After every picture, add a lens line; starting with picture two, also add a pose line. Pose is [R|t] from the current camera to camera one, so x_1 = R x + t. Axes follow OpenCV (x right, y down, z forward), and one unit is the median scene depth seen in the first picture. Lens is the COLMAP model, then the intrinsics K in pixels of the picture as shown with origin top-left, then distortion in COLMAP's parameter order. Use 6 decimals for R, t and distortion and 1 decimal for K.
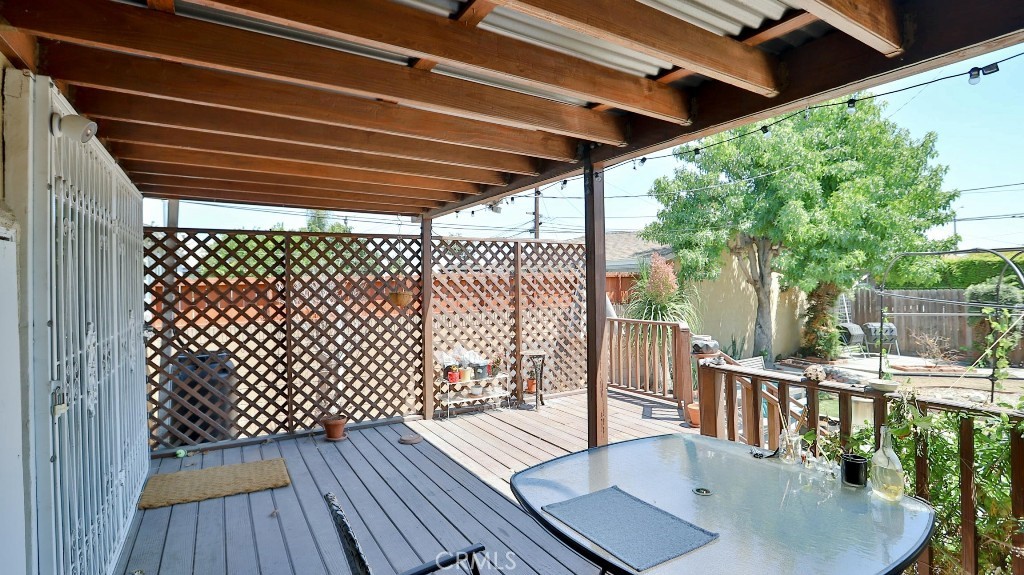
lens RADIAL K [[490.6, 0, 507.5], [0, 490.6, 283.7], [0, 0, 1]] dist [0.000159, 0.000225]
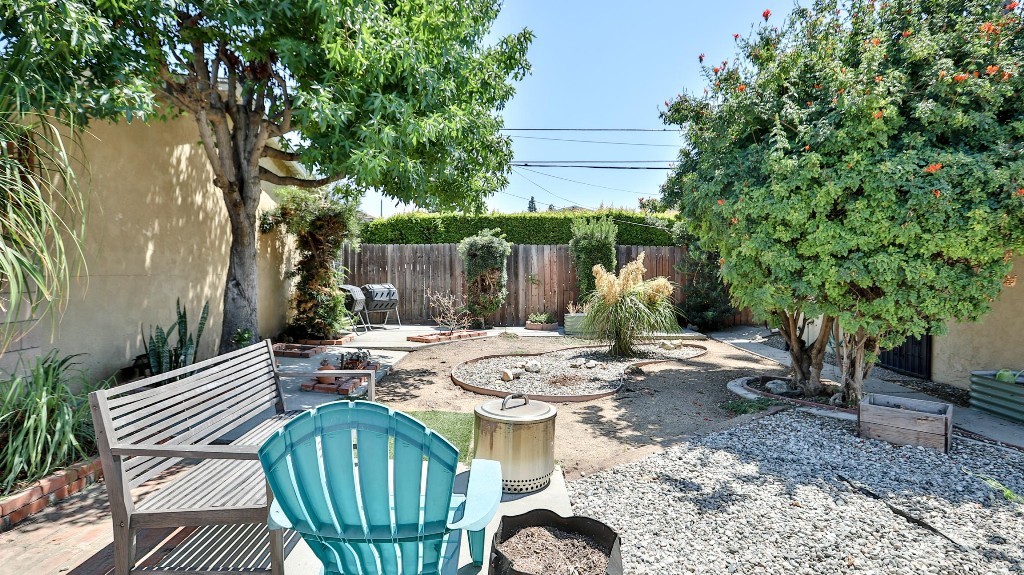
lens RADIAL K [[498.3, 0, 513.0], [0, 498.3, 283.3], [0, 0, 1]] dist [-0.029956, 0.000947]
pose [[0.498686, -0.005791, 0.866763, 0.191979], [-0.016516, 0.999733, 0.016181, 0.063784], [-0.866625, -0.022385, 0.498457, 0.439229]]
